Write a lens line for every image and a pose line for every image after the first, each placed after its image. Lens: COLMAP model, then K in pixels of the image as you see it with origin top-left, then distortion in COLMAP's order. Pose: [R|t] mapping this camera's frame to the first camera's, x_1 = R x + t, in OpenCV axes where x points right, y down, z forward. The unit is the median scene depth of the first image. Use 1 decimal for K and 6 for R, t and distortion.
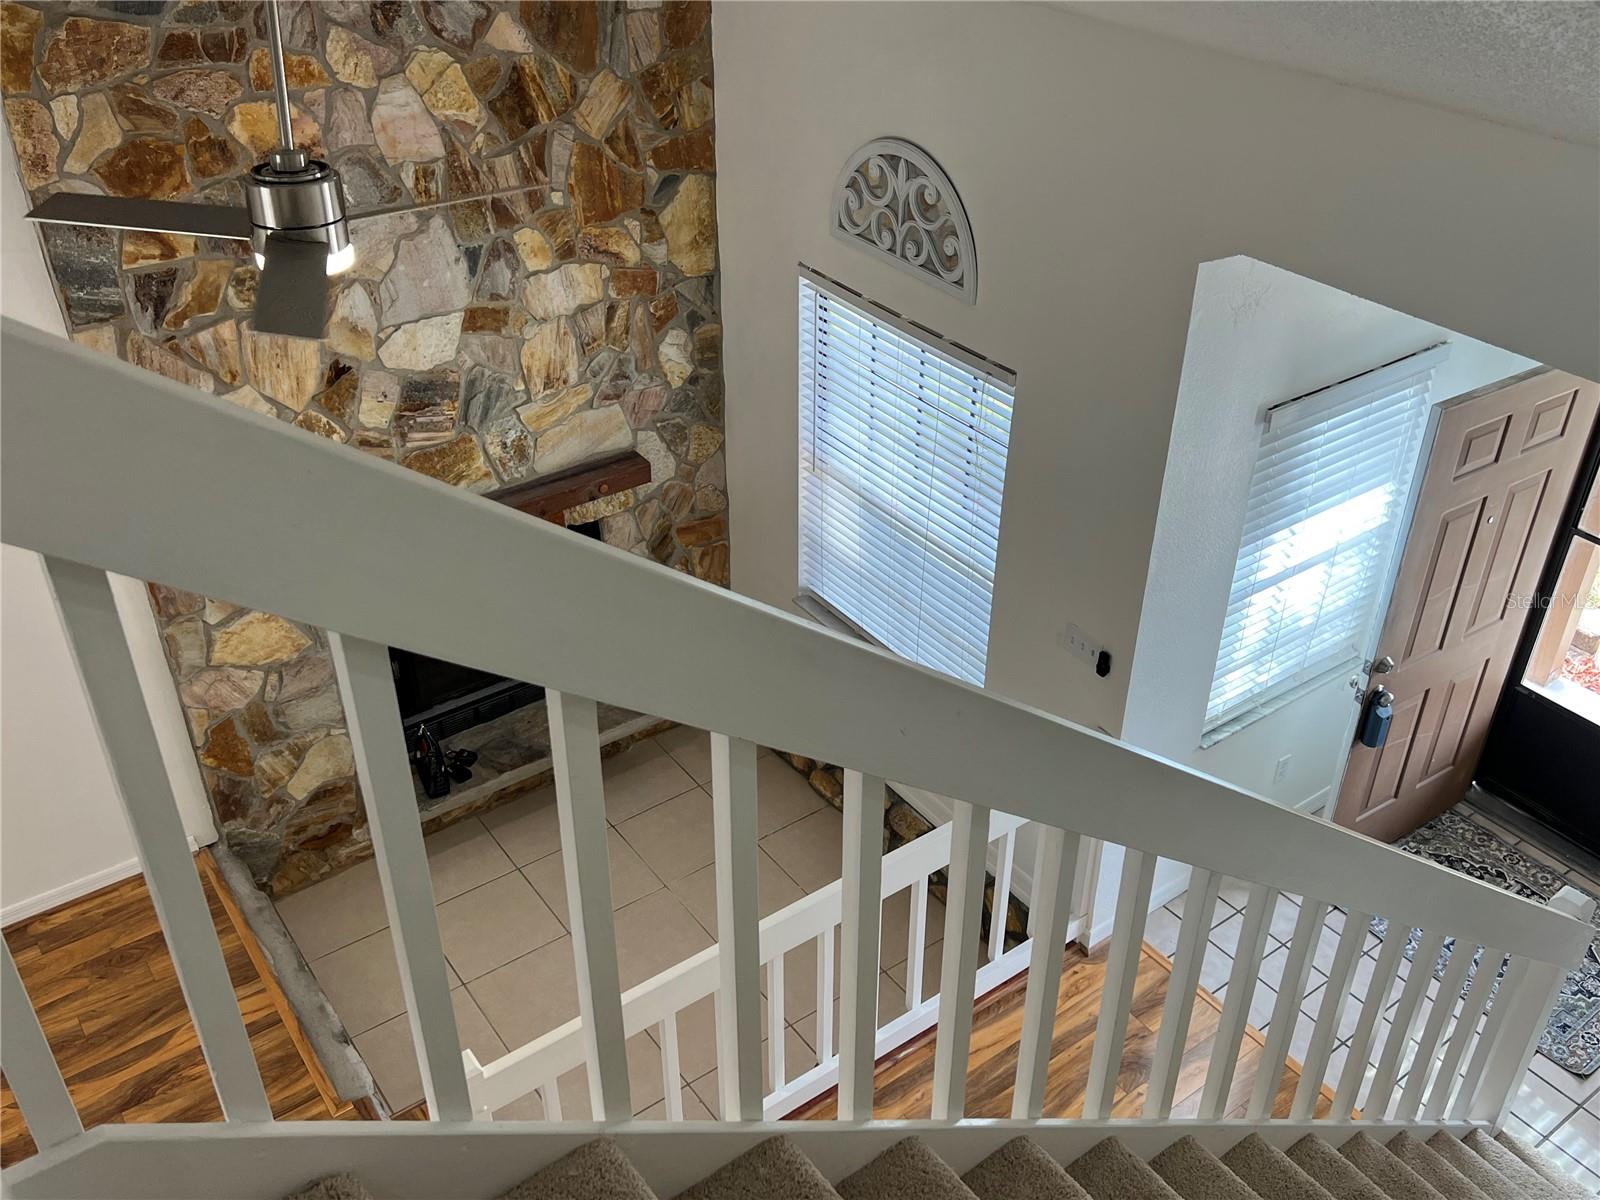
lens RADIAL K [[1432.9, 0, 802.1], [0, 1432.9, 601.5], [0, 0, 1]] dist [0.037084, -0.014668]
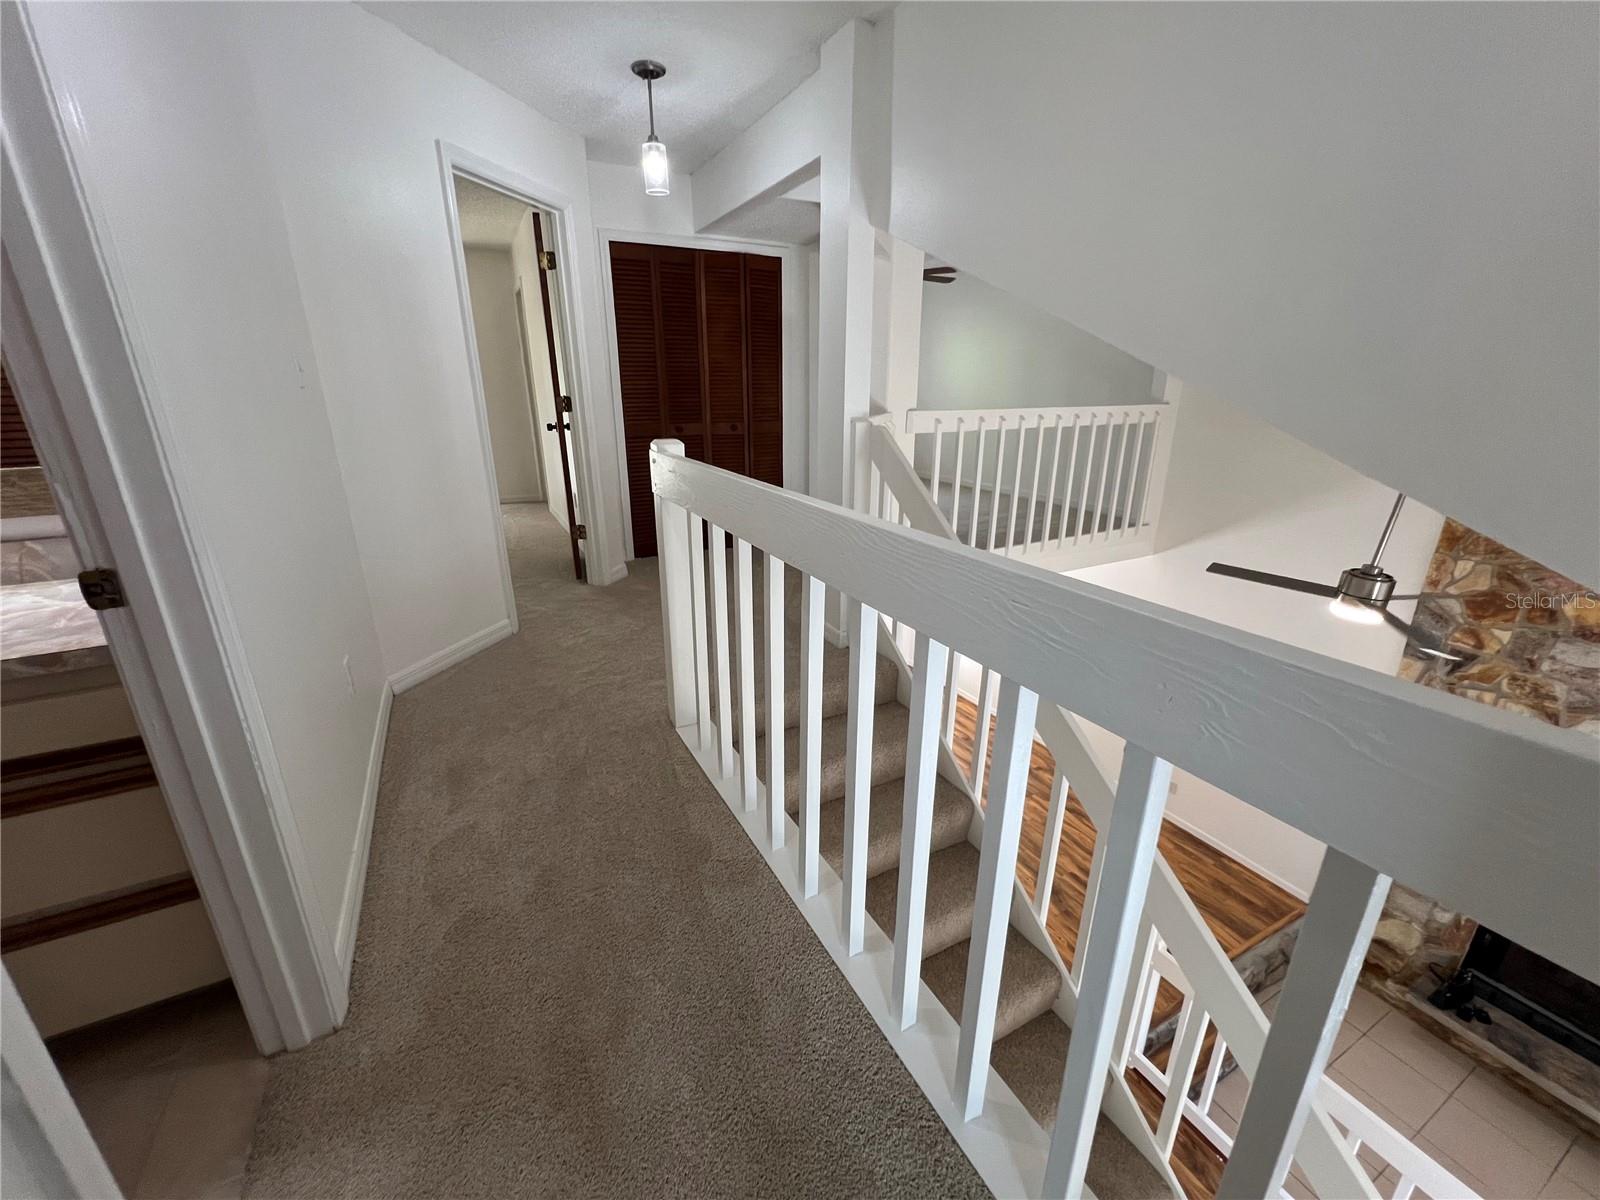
lens RADIAL K [[644.7, 0, 796.7], [0, 644.7, 598.7], [0, 0, 1]] dist [-0.000070, -0.000033]
pose [[-0.147950, 0.309124, -0.939443, 0.474023], [-0.543116, 0.768450, 0.338393, -0.084960], [0.826520, 0.560292, 0.054198, 0.160231]]
